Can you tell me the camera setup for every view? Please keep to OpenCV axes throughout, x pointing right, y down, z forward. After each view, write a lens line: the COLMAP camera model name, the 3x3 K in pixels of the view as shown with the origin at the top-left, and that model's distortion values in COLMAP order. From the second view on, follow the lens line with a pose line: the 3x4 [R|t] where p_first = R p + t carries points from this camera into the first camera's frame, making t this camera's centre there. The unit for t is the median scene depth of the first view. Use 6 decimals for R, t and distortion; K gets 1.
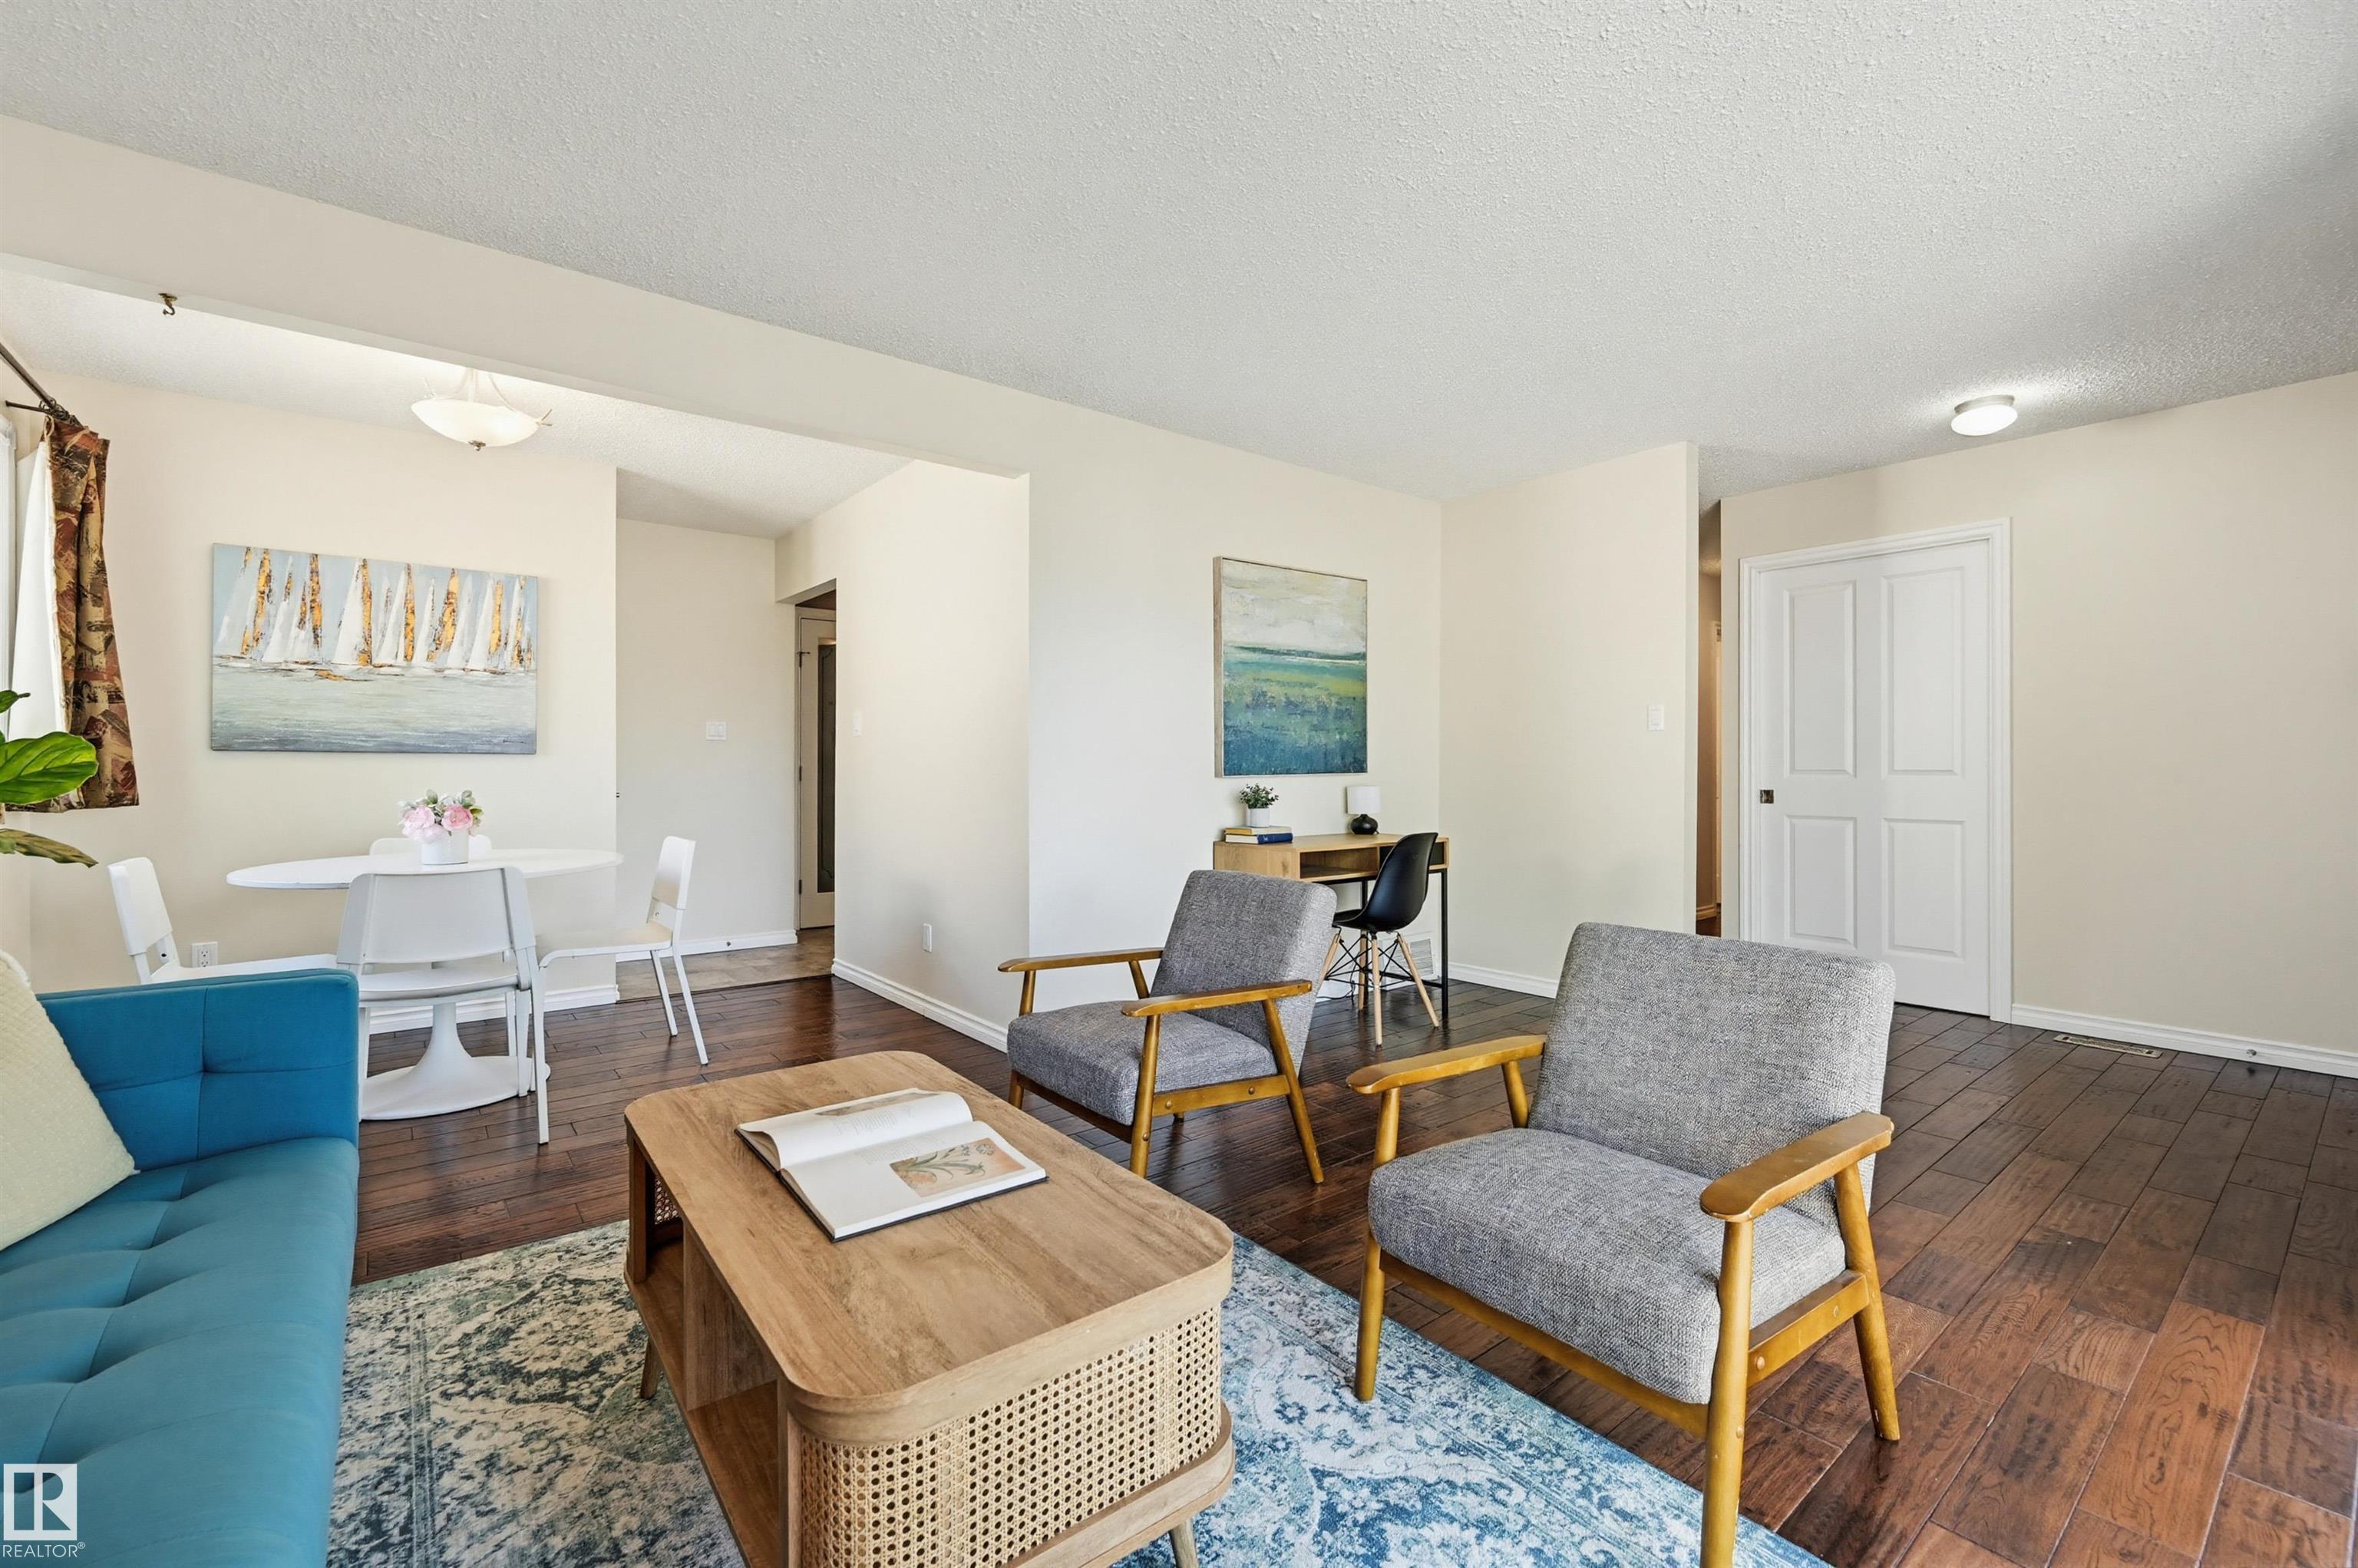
lens RADIAL K [[976.3, 0, 1118.9], [0, 976.3, 765.0], [0, 0, 1]] dist [-0.035609, 0.000069]
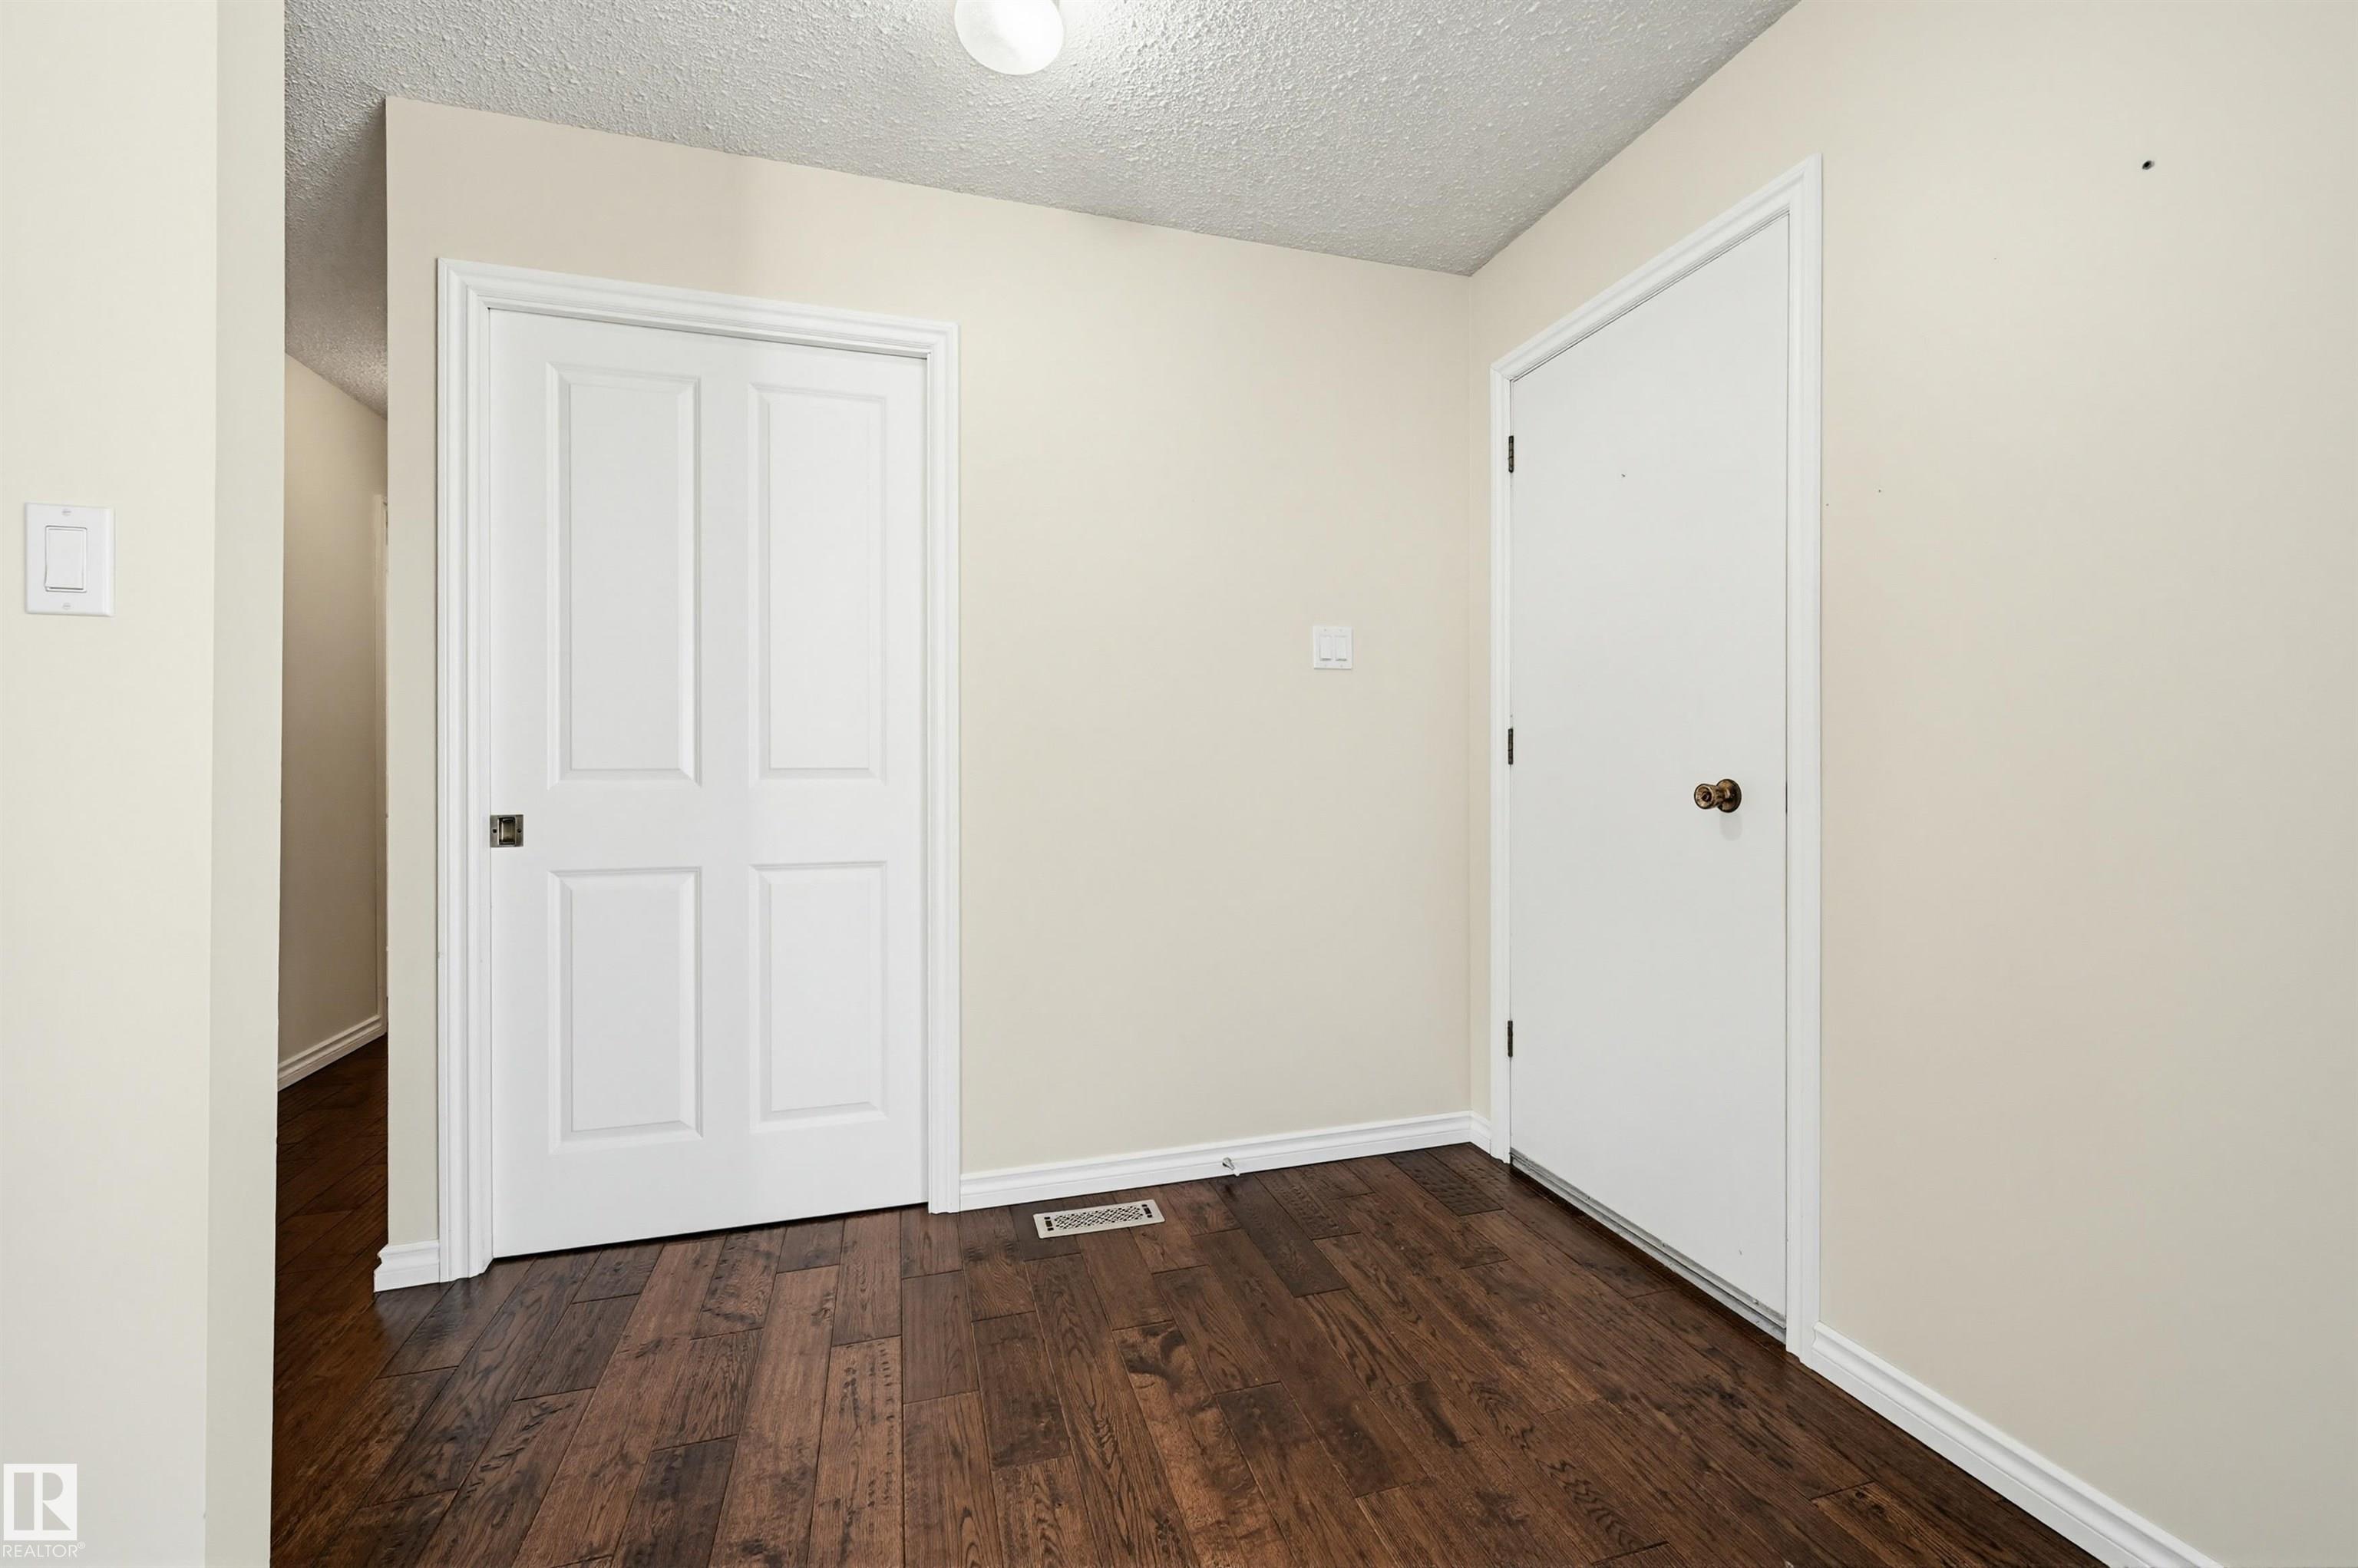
lens RADIAL K [[952.0, 0, 1180.9], [0, 952.0, 773.4], [0, 0, 1]] dist [0.002180, 0.000298]
pose [[0.335200, -0.011419, 0.942078, 0.425666], [-0.002078, 0.999915, 0.012860, 0.000696], [-0.942145, -0.006268, 0.335148, 0.651856]]
